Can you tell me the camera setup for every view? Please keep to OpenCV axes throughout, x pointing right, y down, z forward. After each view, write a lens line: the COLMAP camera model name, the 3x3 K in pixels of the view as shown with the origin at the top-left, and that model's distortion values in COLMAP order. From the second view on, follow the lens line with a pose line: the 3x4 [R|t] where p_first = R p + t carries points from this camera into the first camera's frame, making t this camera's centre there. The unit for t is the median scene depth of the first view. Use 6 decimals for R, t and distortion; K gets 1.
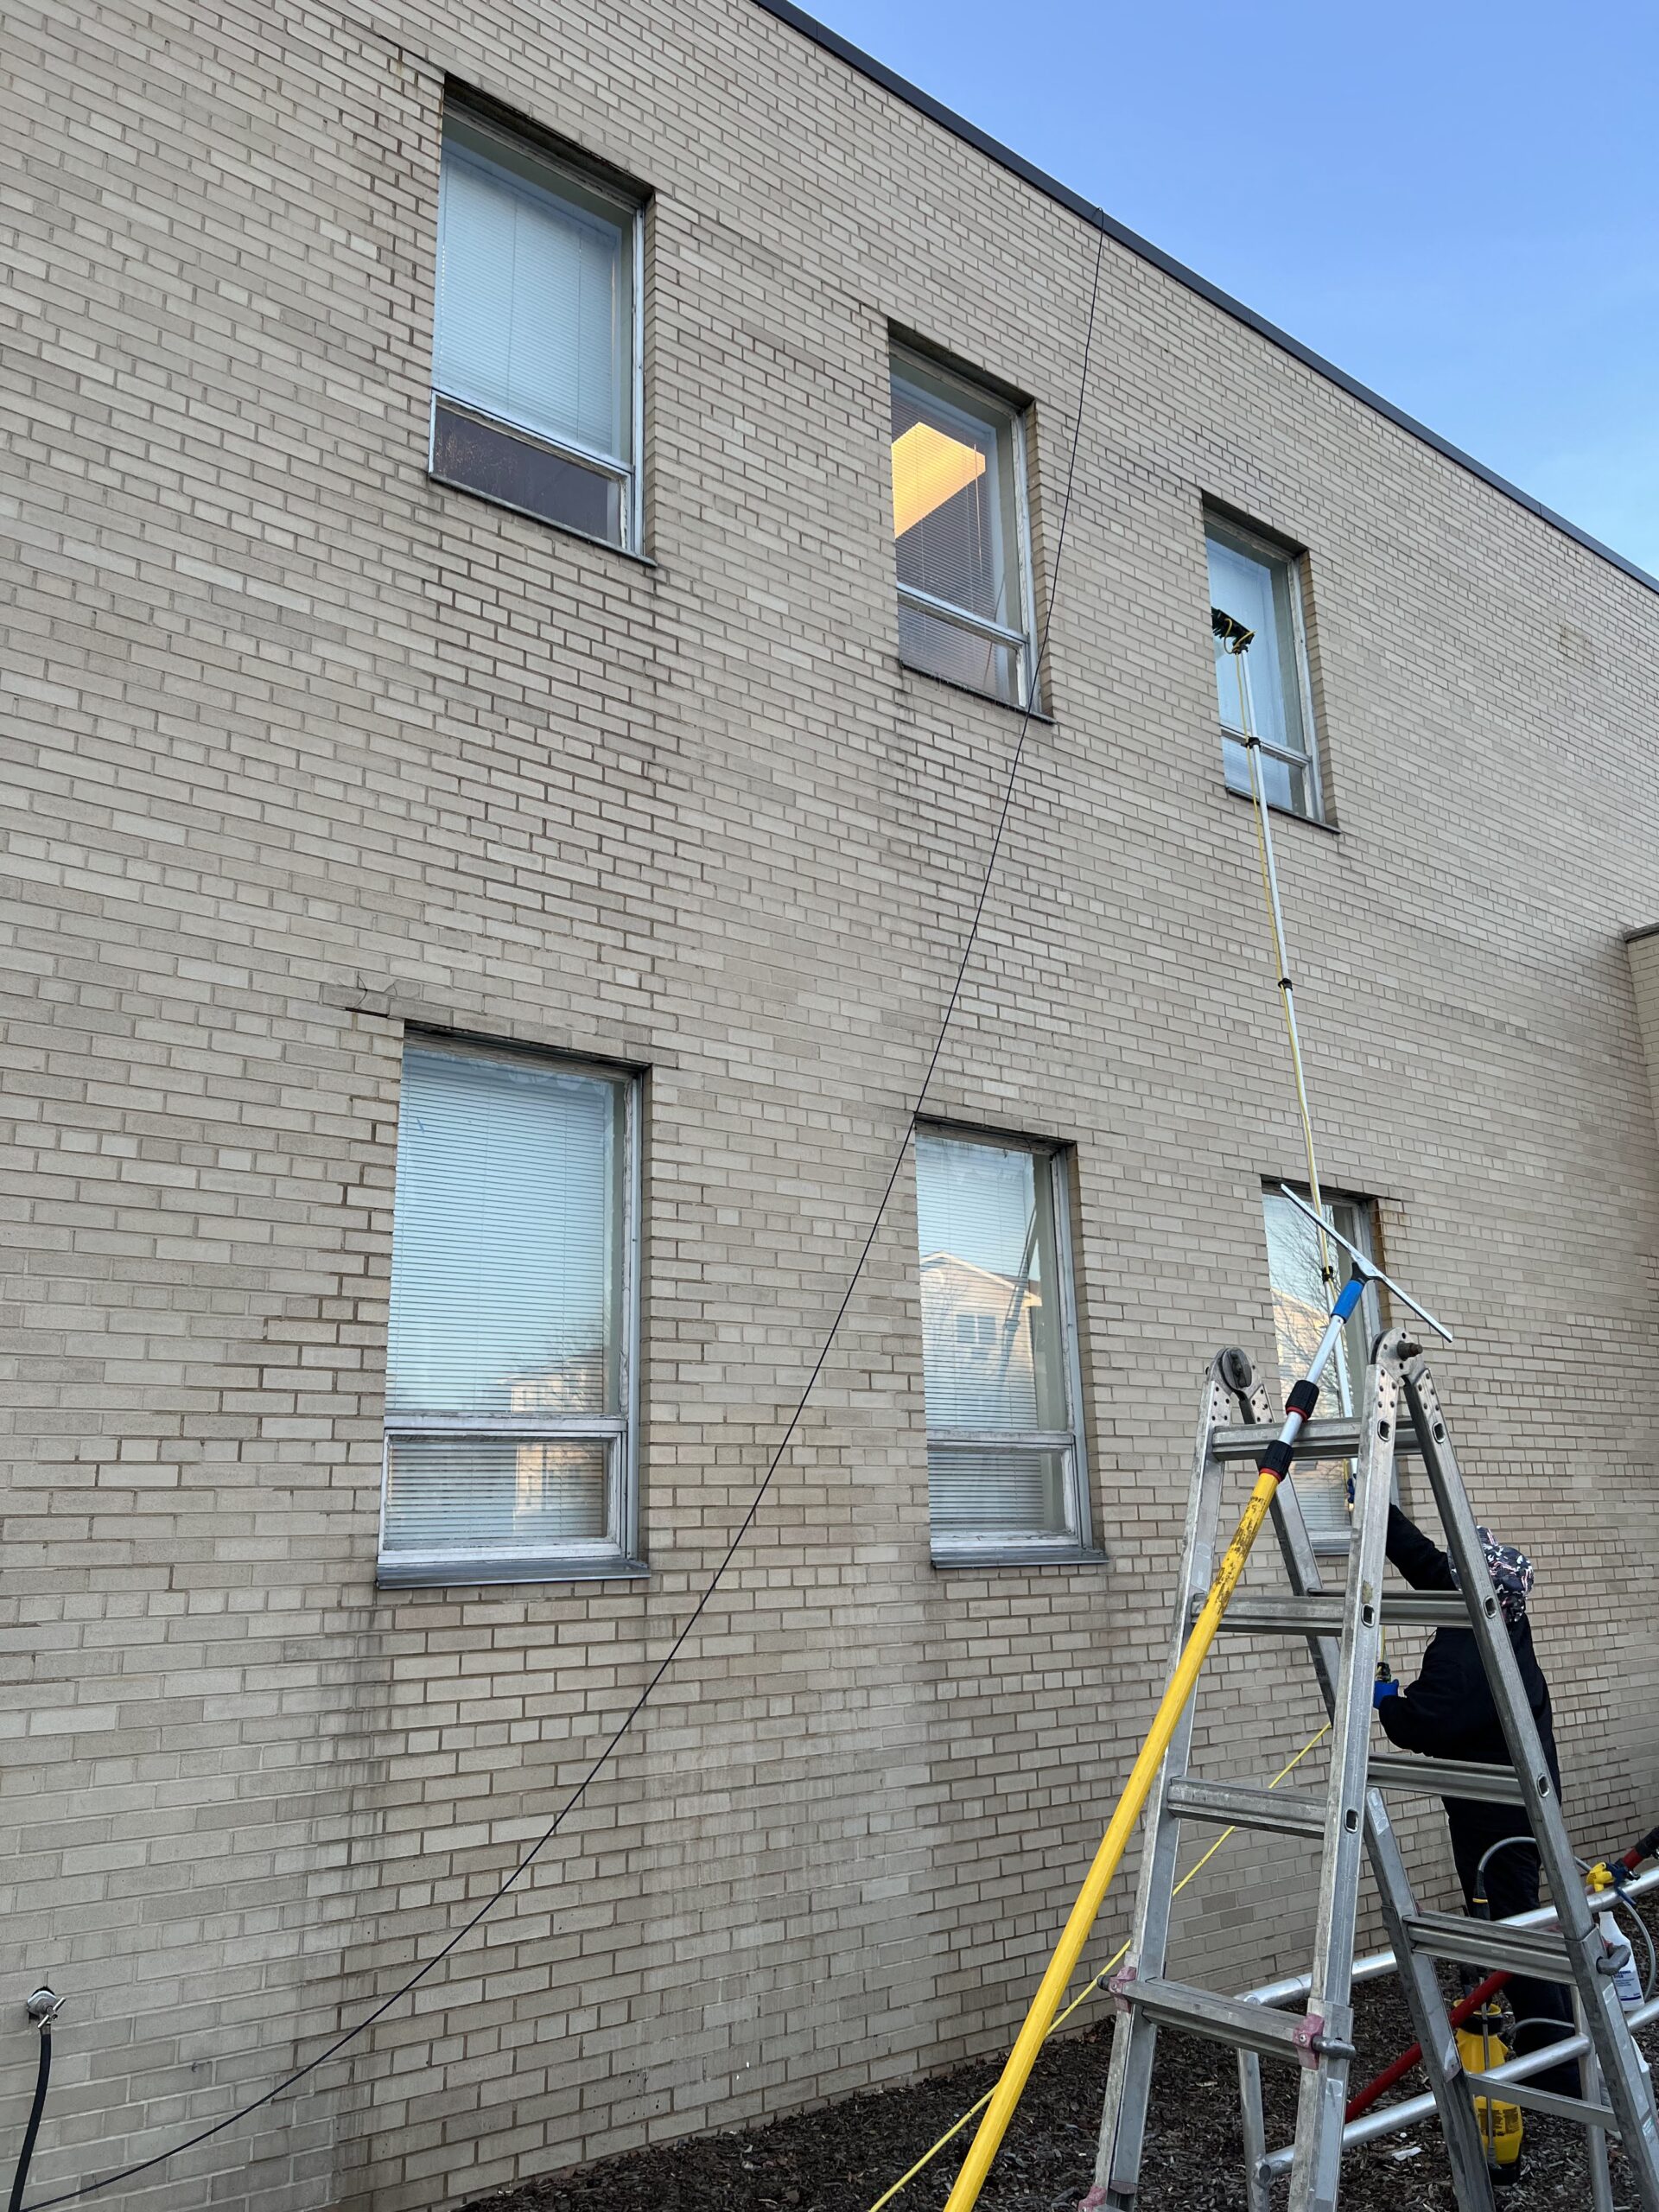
lens RADIAL K [[1634.8, 0, 843.0], [0, 1634.8, 1110.8], [0, 0, 1]] dist [0.046186, -0.049019]
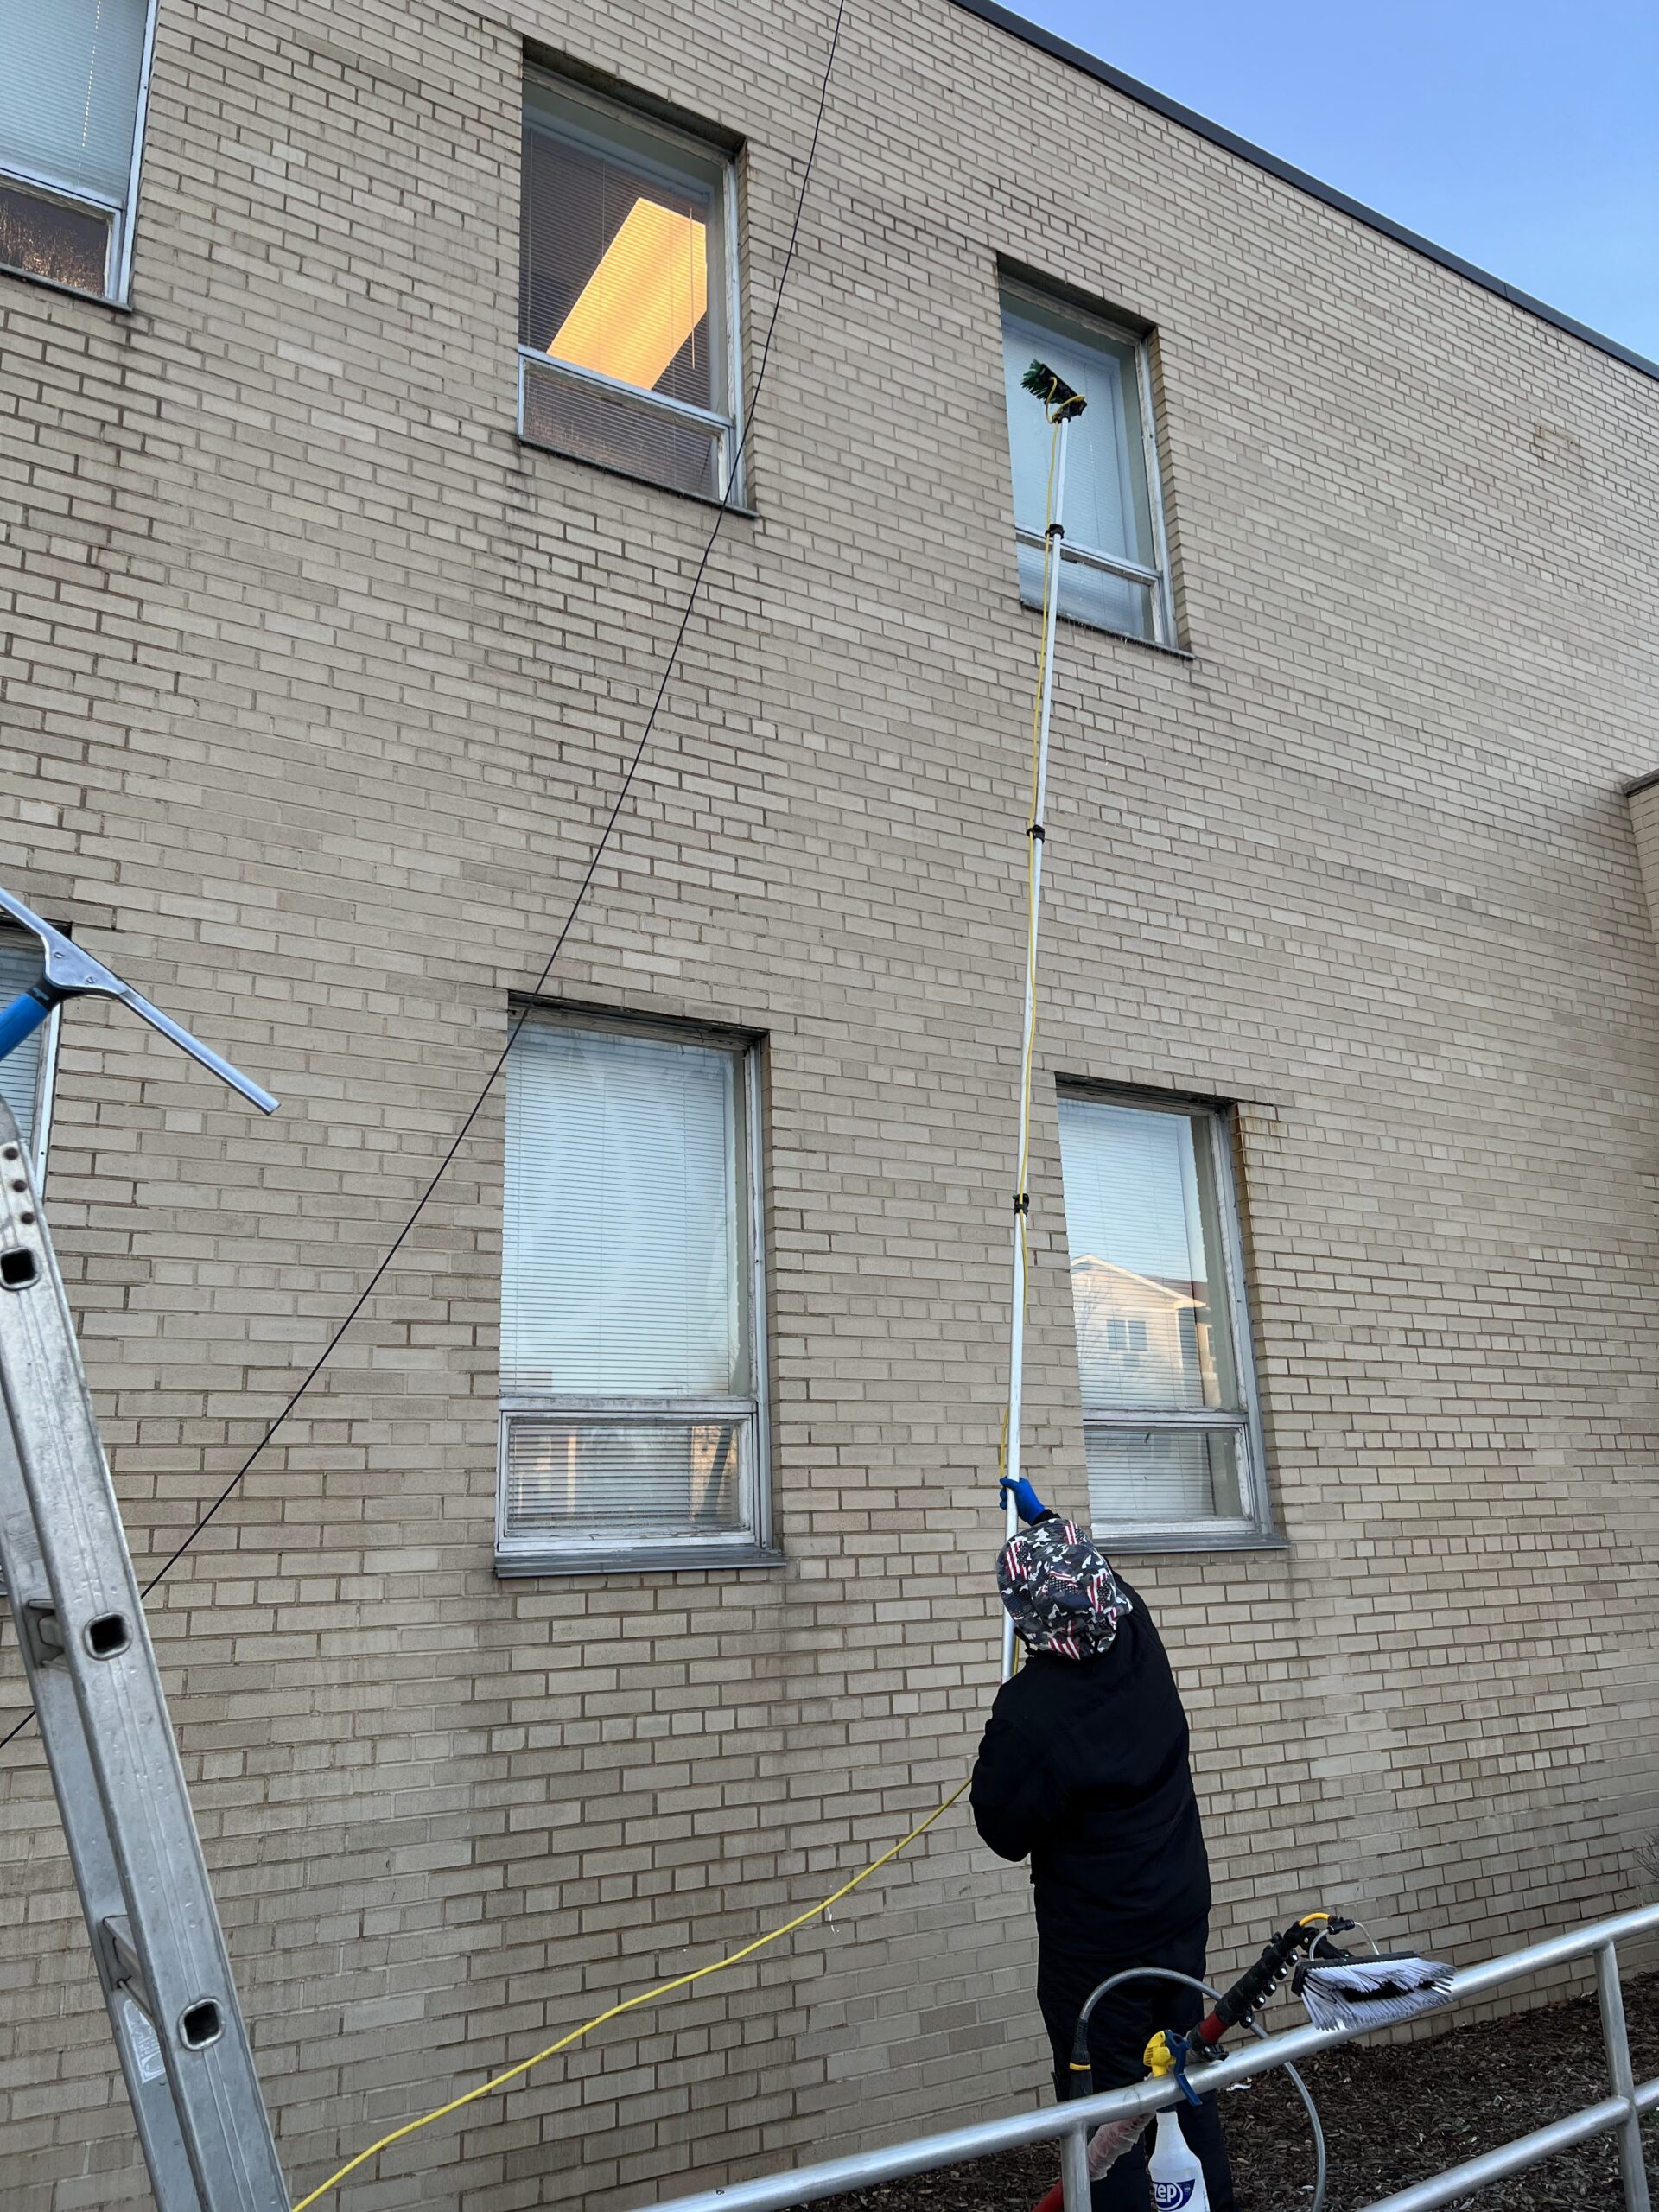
lens RADIAL K [[1634.8, 0, 832.9], [0, 1634.8, 1104.6], [0, 0, 1]] dist [0.046186, -0.049019]
pose [[0.992391, -0.046058, -0.114188, 0.286303], [0.044520, 0.998881, -0.015988, 0.075301], [0.114796, 0.010782, 0.993331, 0.246542]]
